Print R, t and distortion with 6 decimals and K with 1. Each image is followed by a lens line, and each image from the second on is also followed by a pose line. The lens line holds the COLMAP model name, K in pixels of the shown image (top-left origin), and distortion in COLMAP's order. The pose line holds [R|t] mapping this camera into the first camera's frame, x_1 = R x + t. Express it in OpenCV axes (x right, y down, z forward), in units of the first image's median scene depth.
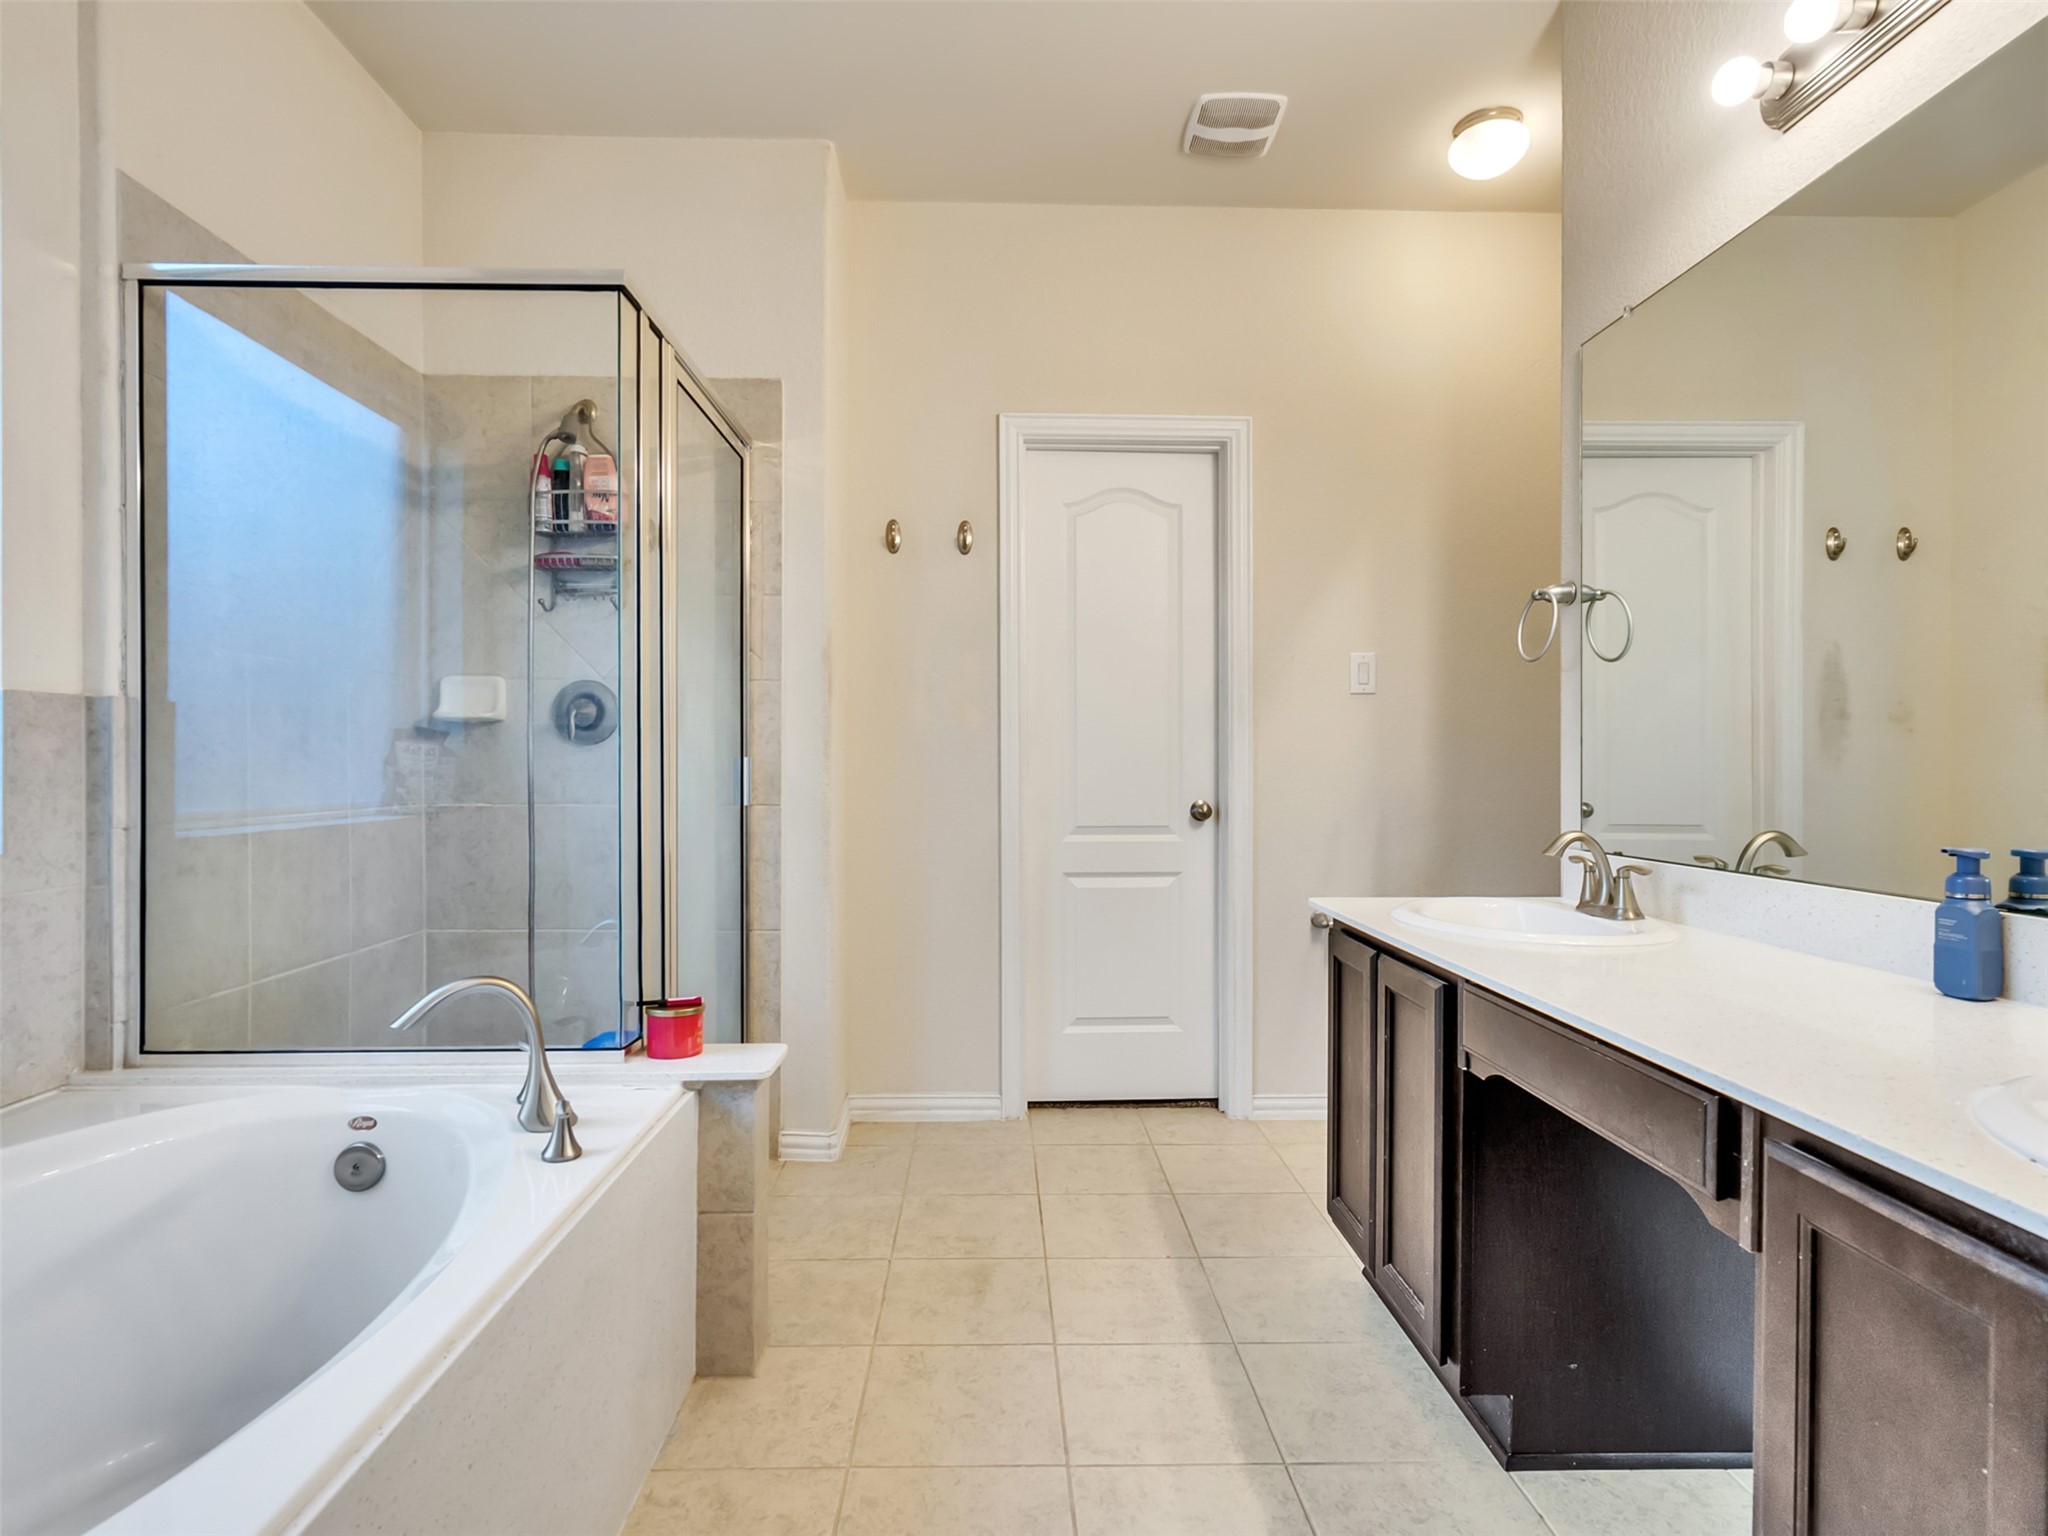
lens RADIAL K [[1047.2, 0, 1019.0], [0, 1047.2, 767.3], [0, 0, 1]] dist [-0.009316, 0.005060]
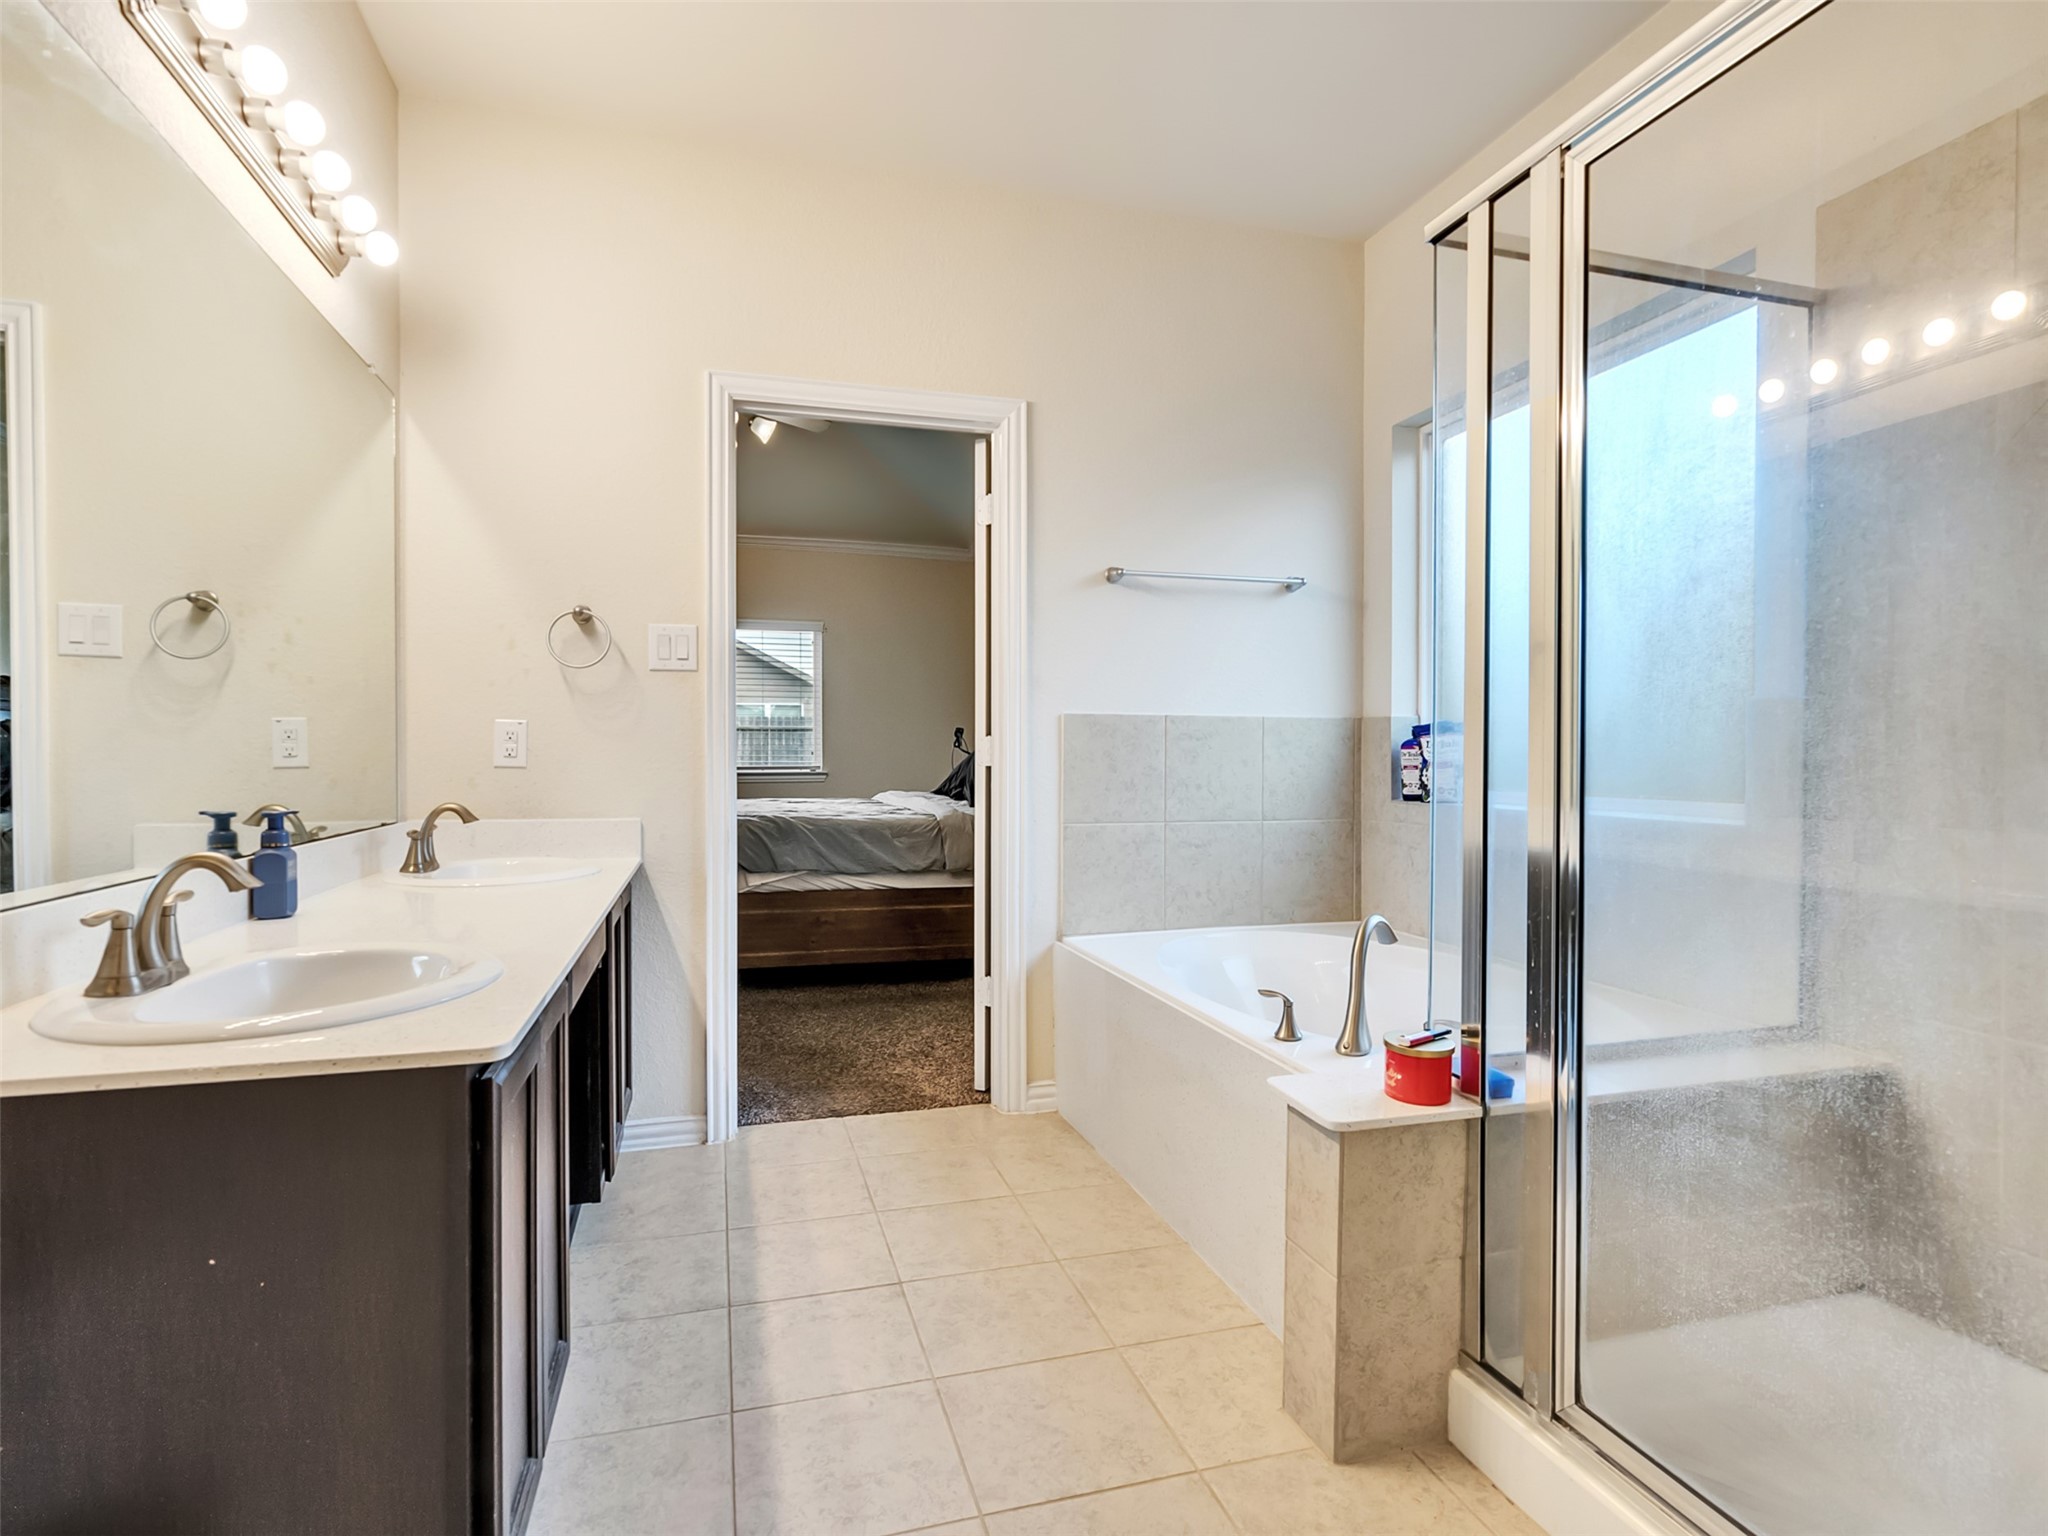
lens RADIAL K [[1047.2, 0, 1022.3], [0, 1047.2, 769.3], [0, 0, 1]] dist [-0.009316, 0.005060]
pose [[-0.966995, -0.006076, -0.254721, 0.230640], [-0.010476, 0.999818, 0.015923, -0.002948], [0.254578, 0.018066, -0.966883, 1.978487]]
